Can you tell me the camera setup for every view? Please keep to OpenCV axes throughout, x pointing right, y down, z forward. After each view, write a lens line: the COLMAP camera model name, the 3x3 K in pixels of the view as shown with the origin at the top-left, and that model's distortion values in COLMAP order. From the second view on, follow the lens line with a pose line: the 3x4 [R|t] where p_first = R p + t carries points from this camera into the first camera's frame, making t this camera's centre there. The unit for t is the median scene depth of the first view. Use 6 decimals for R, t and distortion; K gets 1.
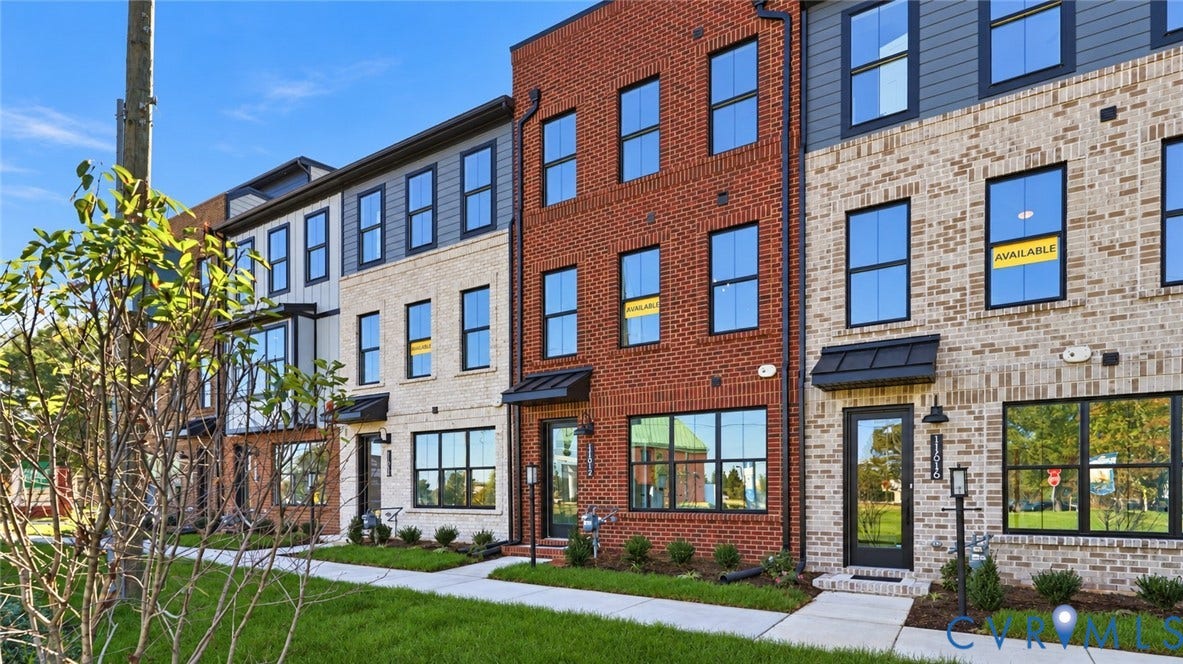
lens RADIAL K [[636.4, 0, 590.8], [0, 636.4, 328.0], [0, 0, 1]] dist [-0.004670, -0.000618]
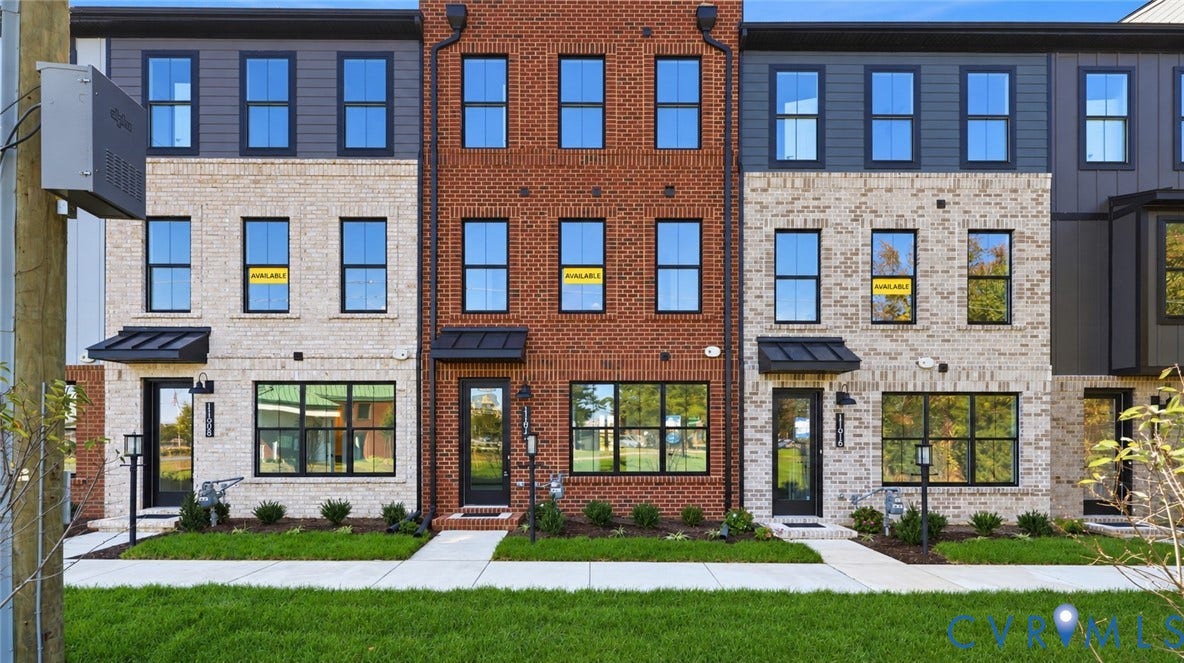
lens RADIAL K [[550.4, 0, 588.8], [0, 550.4, 337.3], [0, 0, 1]] dist [0.001766, 0.000266]
pose [[0.822067, 0.118969, 0.556823, -0.470071], [-0.141026, 0.990000, -0.003315, 0.079551], [-0.551649, -0.075802, 0.830625, 0.313161]]
